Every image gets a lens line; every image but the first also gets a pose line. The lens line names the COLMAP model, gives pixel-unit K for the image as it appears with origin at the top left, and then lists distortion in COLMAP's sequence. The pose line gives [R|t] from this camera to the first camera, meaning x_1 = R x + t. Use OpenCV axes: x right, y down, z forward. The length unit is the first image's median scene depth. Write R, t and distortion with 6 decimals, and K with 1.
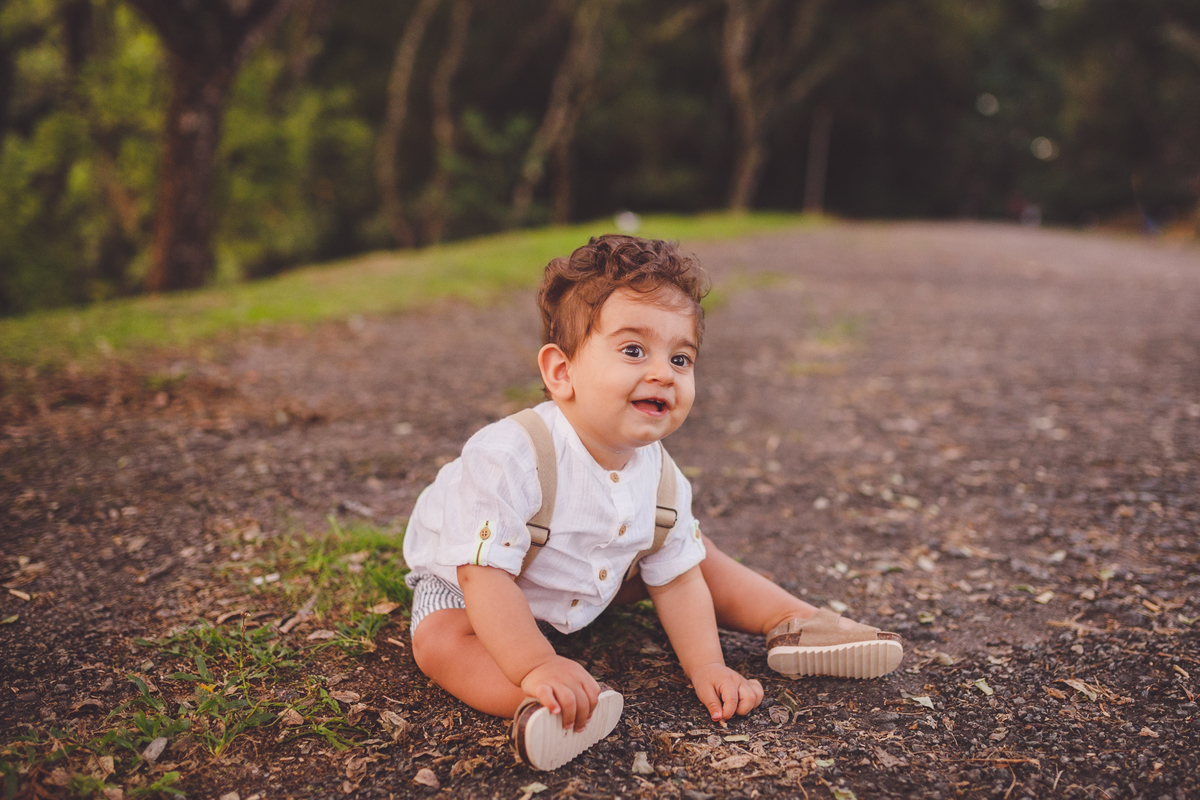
lens RADIAL K [[1499.2, 0, 600.1], [0, 1499.2, 336.6], [0, 0, 1]] dist [-0.142531, 0.424057]
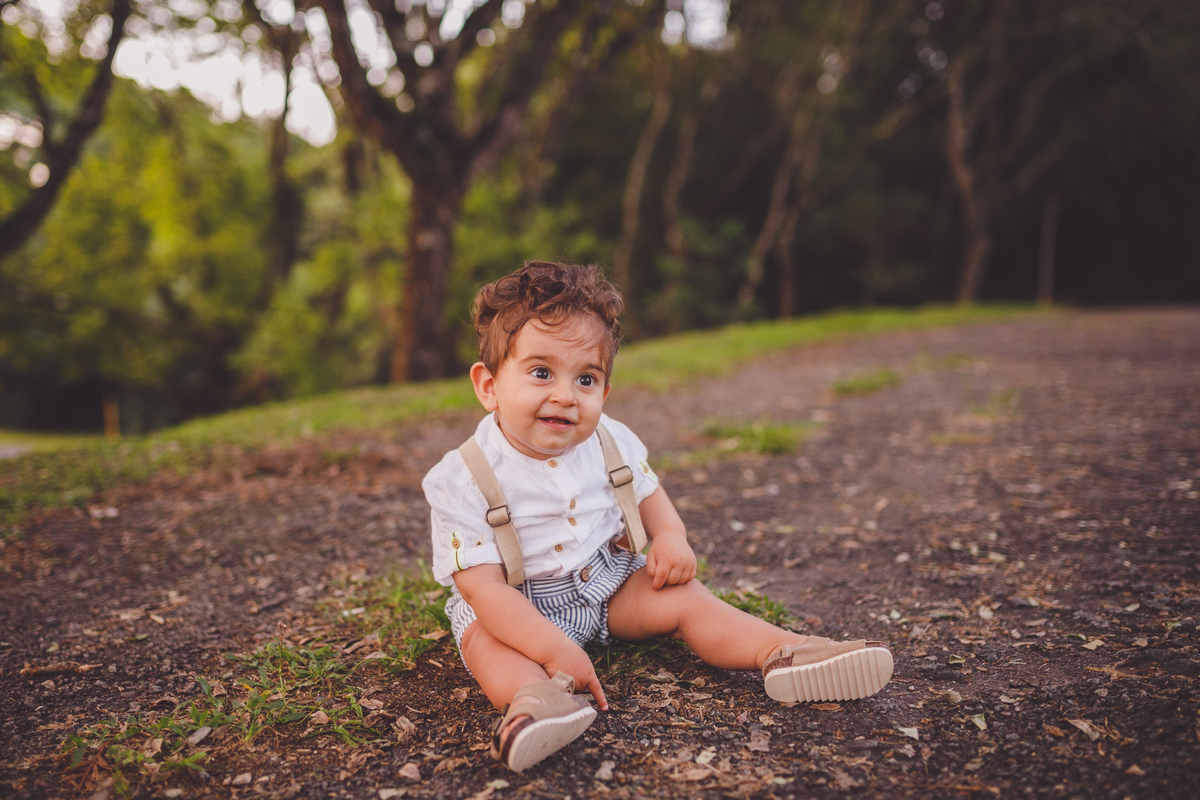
lens RADIAL K [[1499.2, 0, 600.1], [0, 1499.2, 336.6], [0, 0, 1]] dist [-0.142531, 0.424057]
pose [[0.951909, -0.042466, -0.303424, 0.304067], [0.011196, 0.994508, -0.104063, 0.075293], [0.306177, 0.095662, 0.947156, -0.031249]]
